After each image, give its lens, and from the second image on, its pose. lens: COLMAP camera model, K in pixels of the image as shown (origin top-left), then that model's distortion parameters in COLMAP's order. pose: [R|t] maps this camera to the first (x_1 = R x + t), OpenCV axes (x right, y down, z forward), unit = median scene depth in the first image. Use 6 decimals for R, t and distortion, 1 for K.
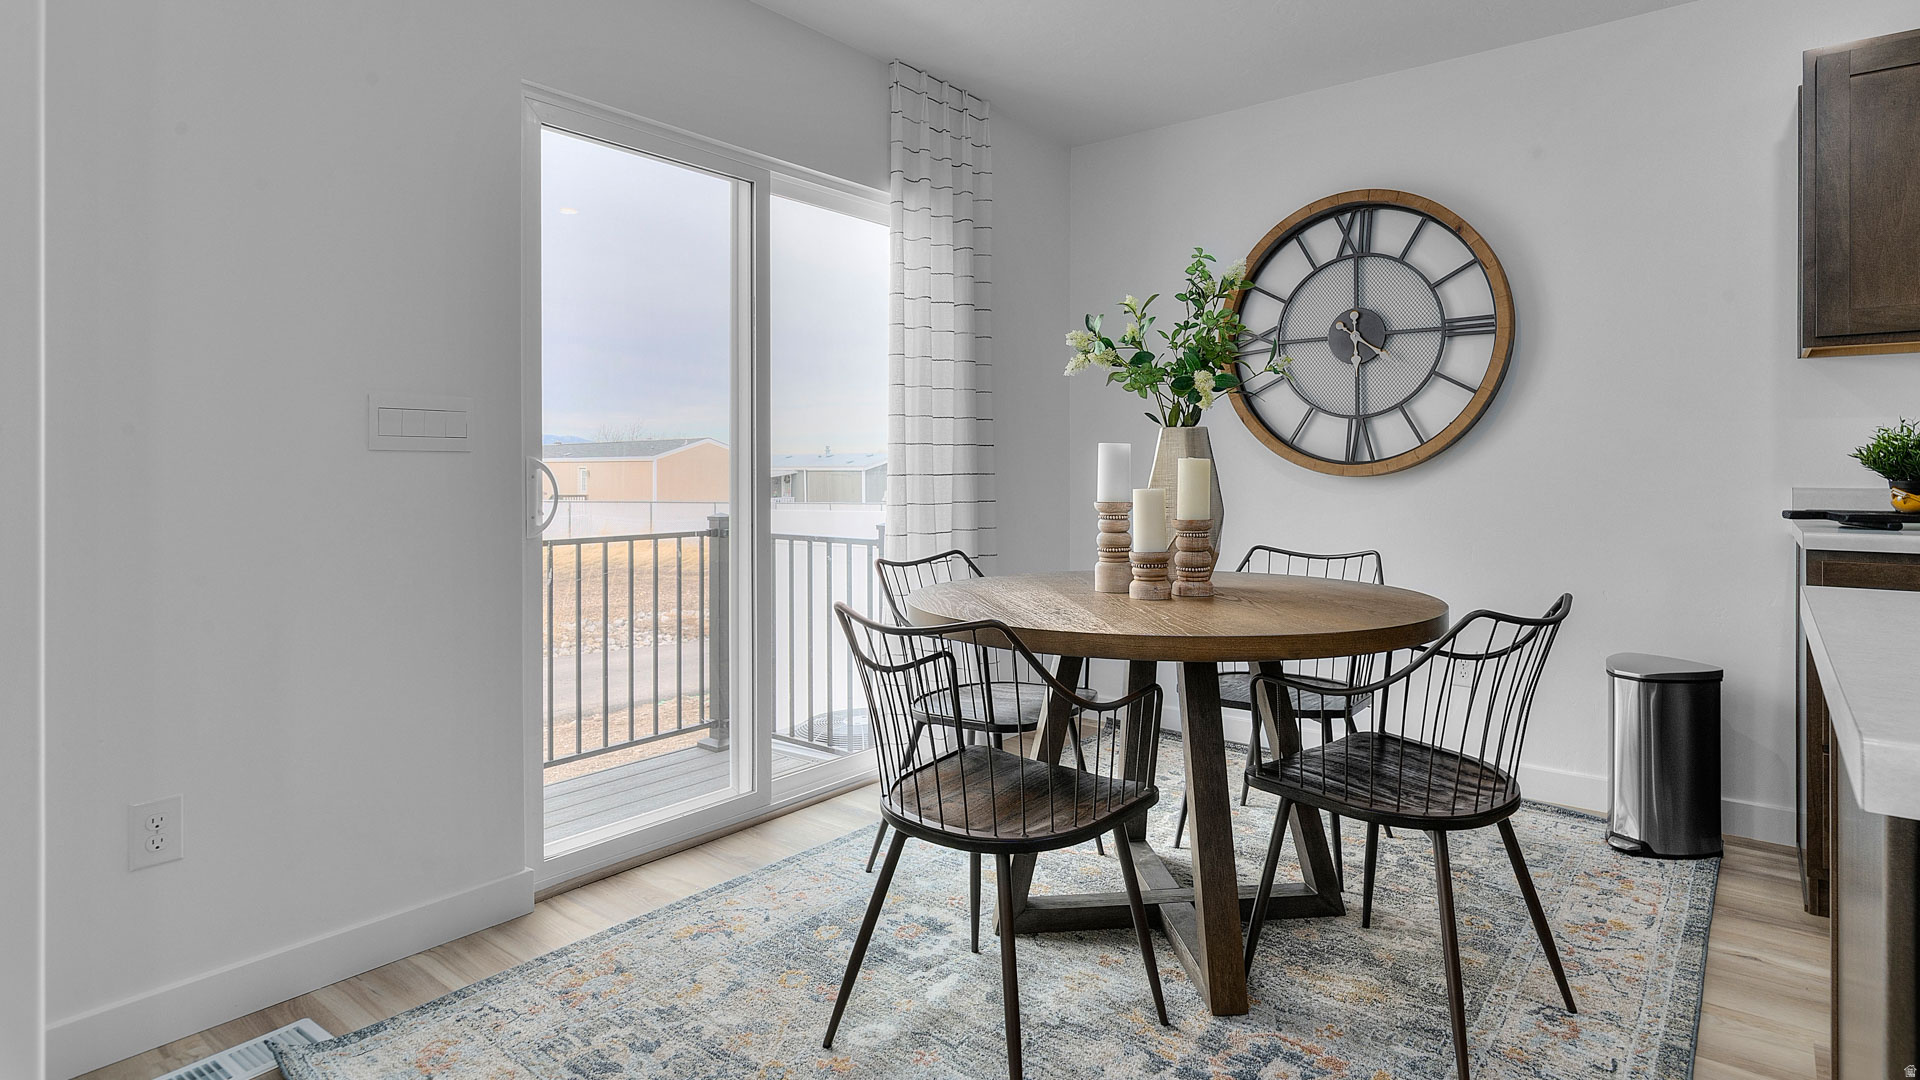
lens RADIAL K [[984.5, 0, 970.5], [0, 984.5, 464.8], [0, 0, 1]] dist [-0.000177, 0.000022]
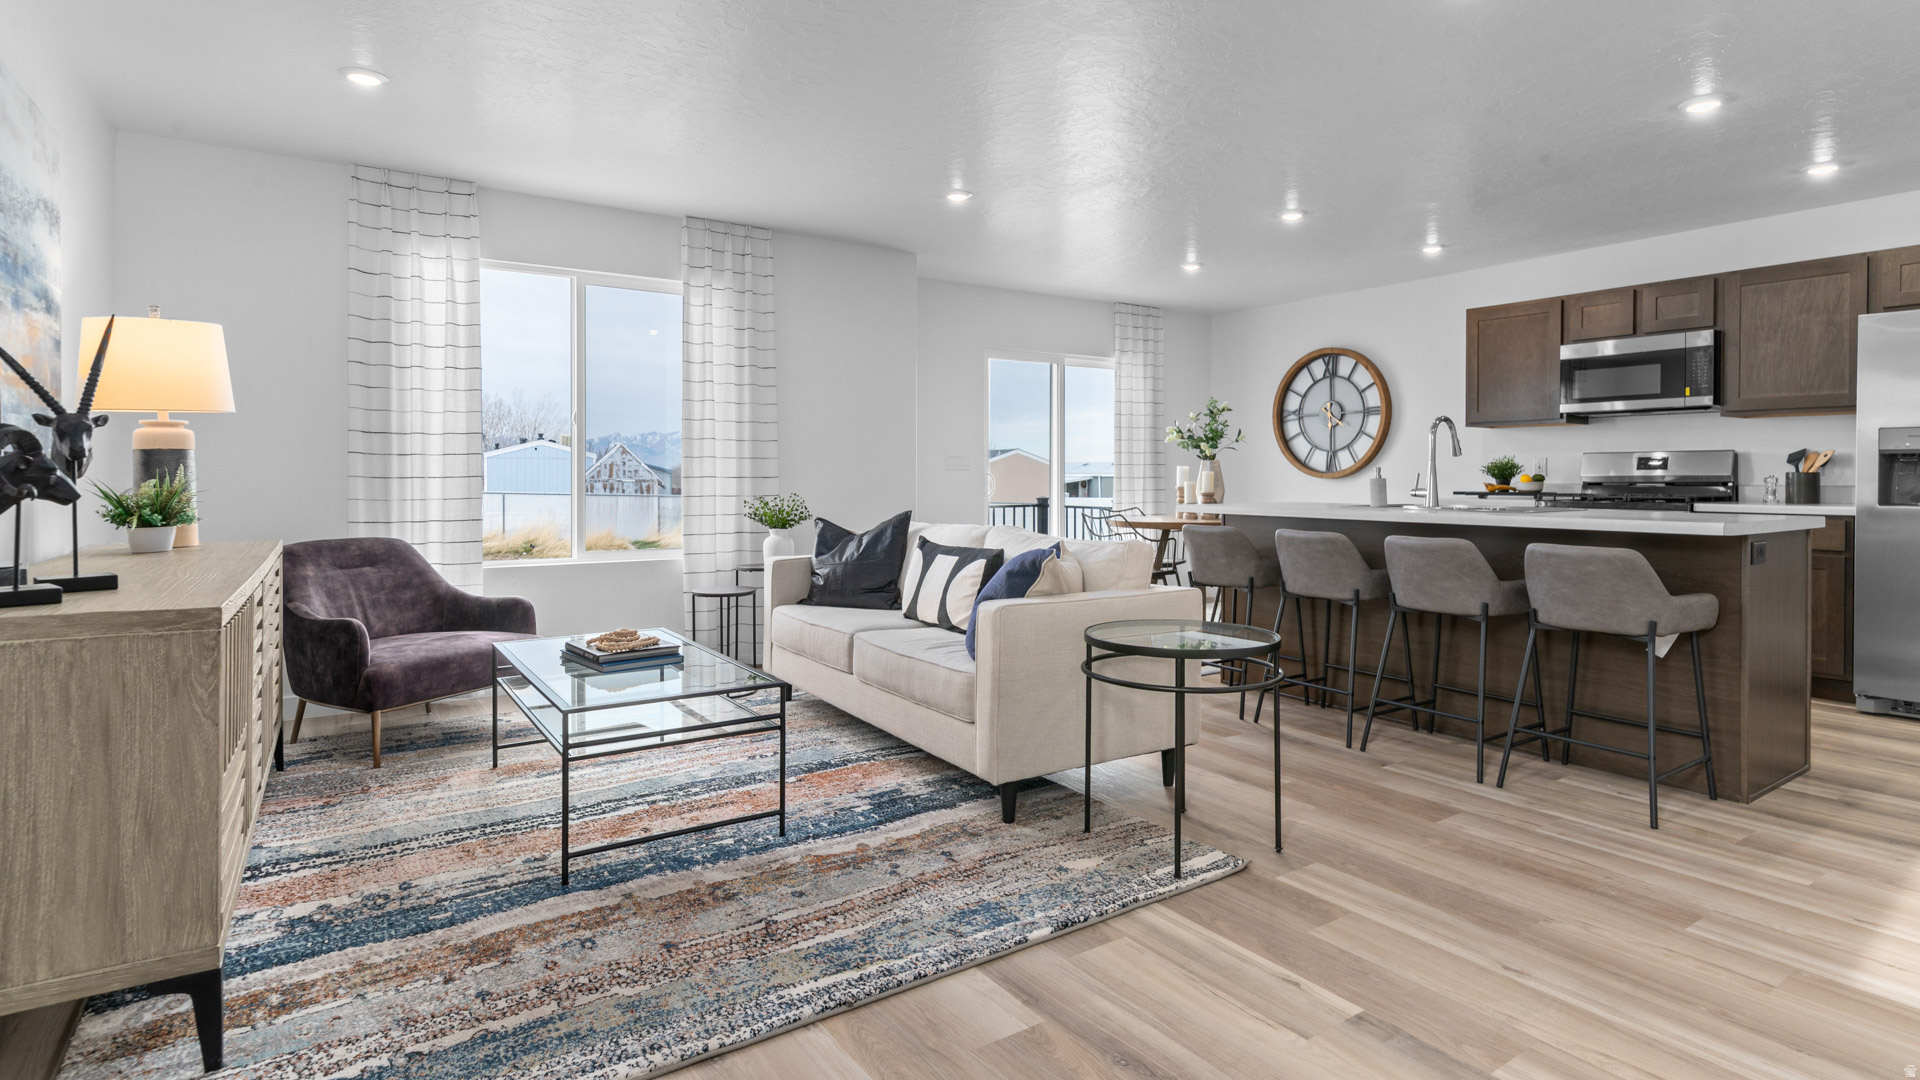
lens RADIAL K [[968.7, 0, 966.8], [0, 968.7, 482.3], [0, 0, 1]] dist [0.000091, 0.000033]
pose [[0.952869, 0.000237, -0.303381, 0.277019], [0.003180, 0.999937, 0.010768, -0.005383], [0.303364, -0.011225, 0.952809, -1.278705]]
